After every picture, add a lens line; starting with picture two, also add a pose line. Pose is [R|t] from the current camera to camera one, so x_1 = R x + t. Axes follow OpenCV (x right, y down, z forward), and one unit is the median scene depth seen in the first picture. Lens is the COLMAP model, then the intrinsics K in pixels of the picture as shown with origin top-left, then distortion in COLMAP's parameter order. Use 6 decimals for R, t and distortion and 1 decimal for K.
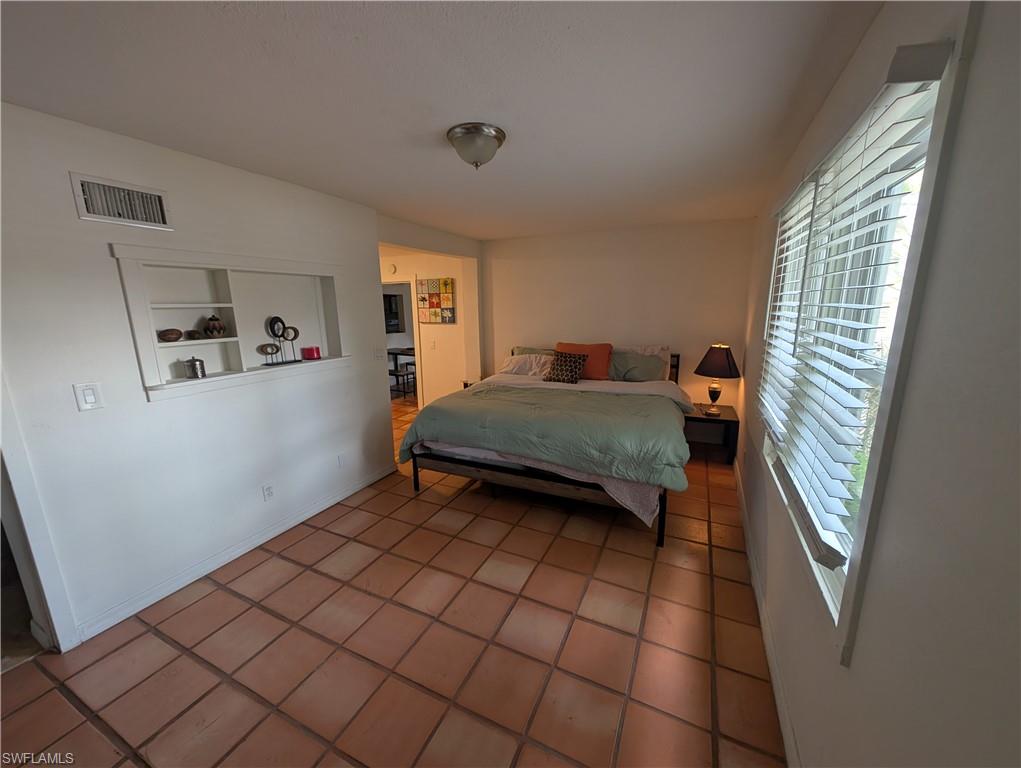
lens RADIAL K [[381.4, 0, 513.0], [0, 381.4, 382.3], [0, 0, 1]] dist [-0.001605, -0.002541]
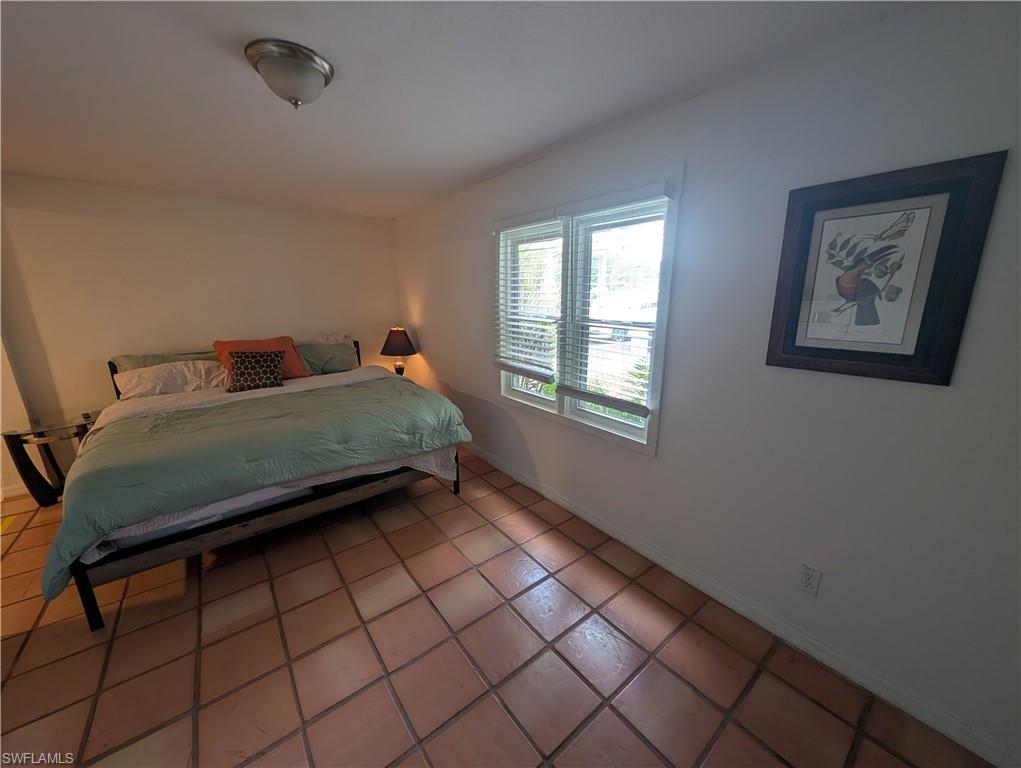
lens RADIAL K [[381.4, 0, 511.8], [0, 381.4, 386.4], [0, 0, 1]] dist [-0.001605, -0.002541]
pose [[0.444249, -0.202853, 0.872636, -0.470565], [0.171513, 0.975270, 0.139396, -0.035426], [-0.879333, 0.087742, 0.468055, 0.230643]]
